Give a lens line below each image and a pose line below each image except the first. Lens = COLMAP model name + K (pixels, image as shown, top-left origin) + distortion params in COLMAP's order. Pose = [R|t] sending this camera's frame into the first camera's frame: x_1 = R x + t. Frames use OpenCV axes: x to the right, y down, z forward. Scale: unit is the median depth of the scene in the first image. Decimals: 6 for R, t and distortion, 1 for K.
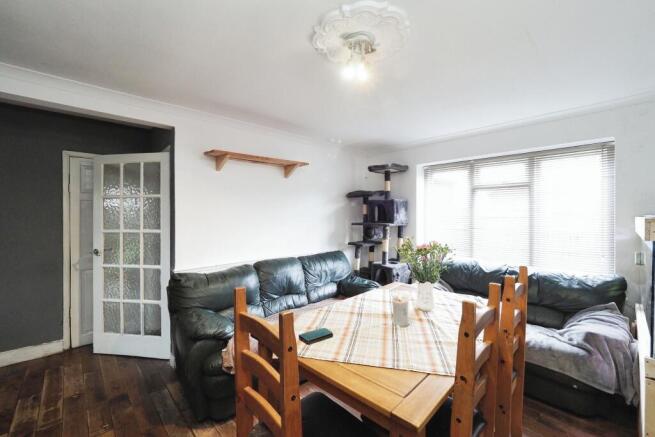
lens RADIAL K [[276.3, 0, 322.1], [0, 276.3, 214.2], [0, 0, 1]] dist [-0.004839, -0.000553]
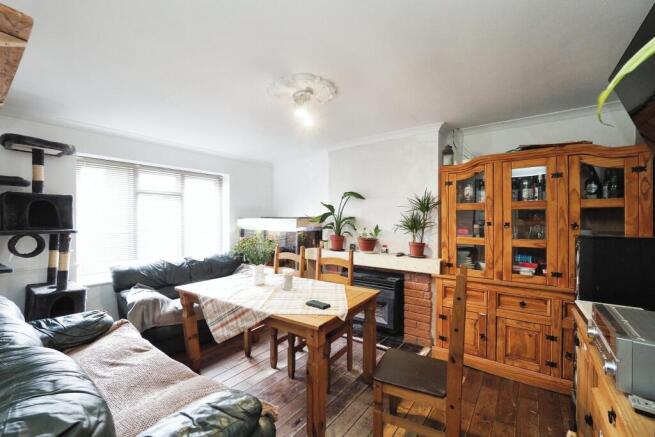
lens RADIAL K [[276.3, 0, 321.5], [0, 276.3, 219.4], [0, 0, 1]] dist [-0.004839, -0.000553]
pose [[-0.192225, 0.001583, 0.981350, -0.662178], [0.009922, 0.999951, 0.000330, 0.016345], [-0.981301, 0.009800, -0.192232, 0.598886]]
